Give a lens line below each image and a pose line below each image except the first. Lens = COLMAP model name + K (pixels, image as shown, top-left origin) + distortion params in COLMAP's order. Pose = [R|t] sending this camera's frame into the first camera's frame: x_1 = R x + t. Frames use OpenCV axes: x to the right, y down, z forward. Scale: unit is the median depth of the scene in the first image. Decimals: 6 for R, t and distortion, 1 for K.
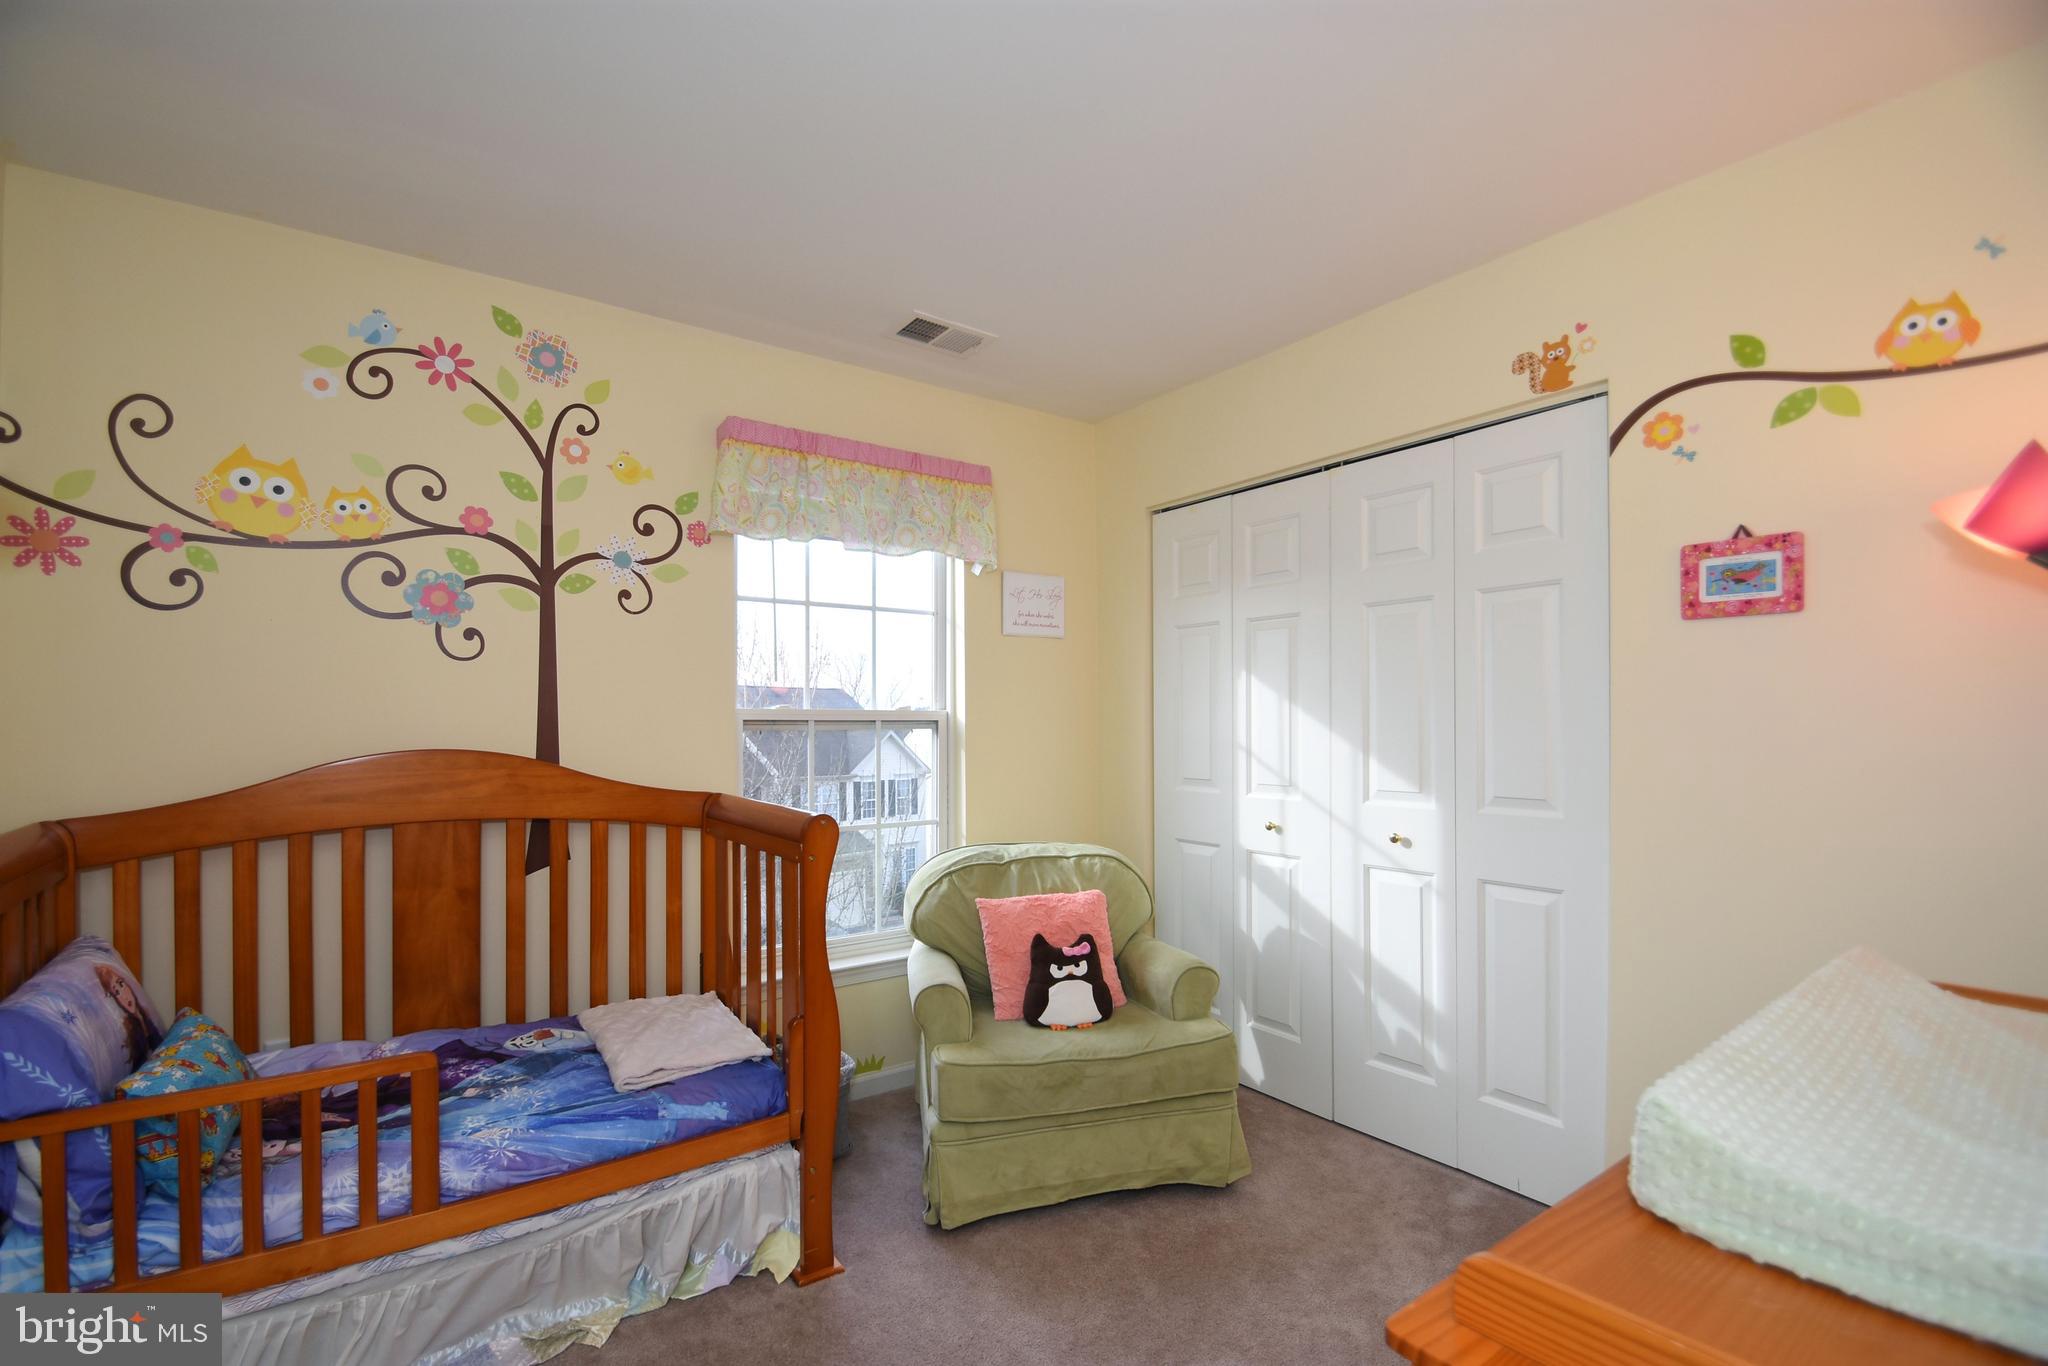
lens RADIAL K [[904.9, 0, 974.2], [0, 904.9, 724.3], [0, 0, 1]] dist [0.002441, -0.019886]
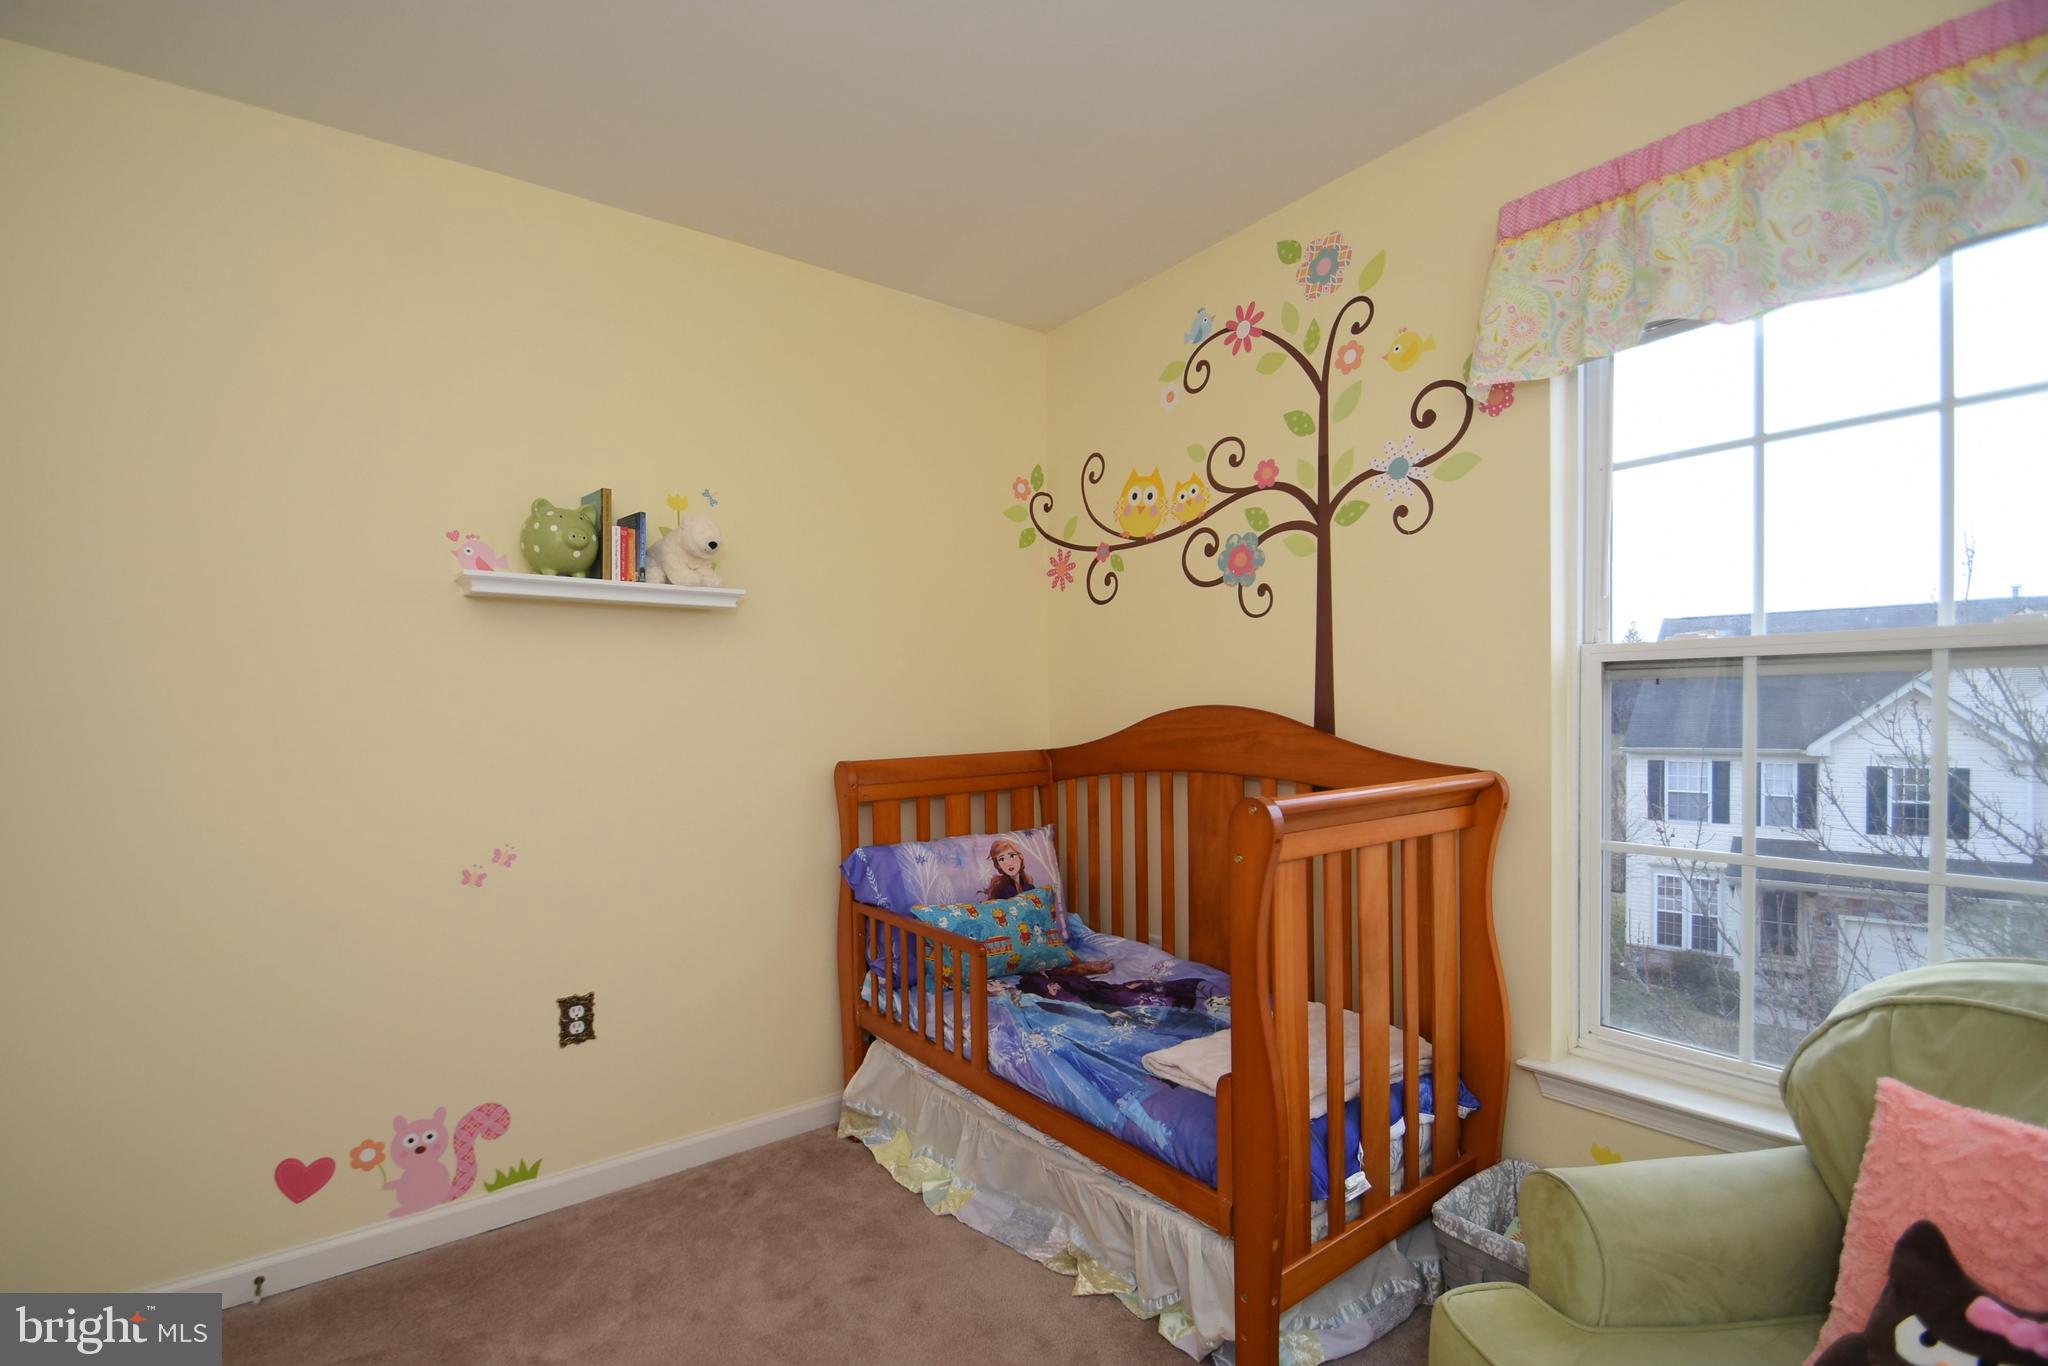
lens RADIAL K [[904.9, 0, 974.2], [0, 904.9, 724.3], [0, 0, 1]] dist [0.002441, -0.019886]
pose [[0.018526, 0.024073, -0.999539, 0.443559], [0.019129, 0.999519, 0.024427, 0.018060], [0.999645, -0.019573, 0.018056, 0.668318]]
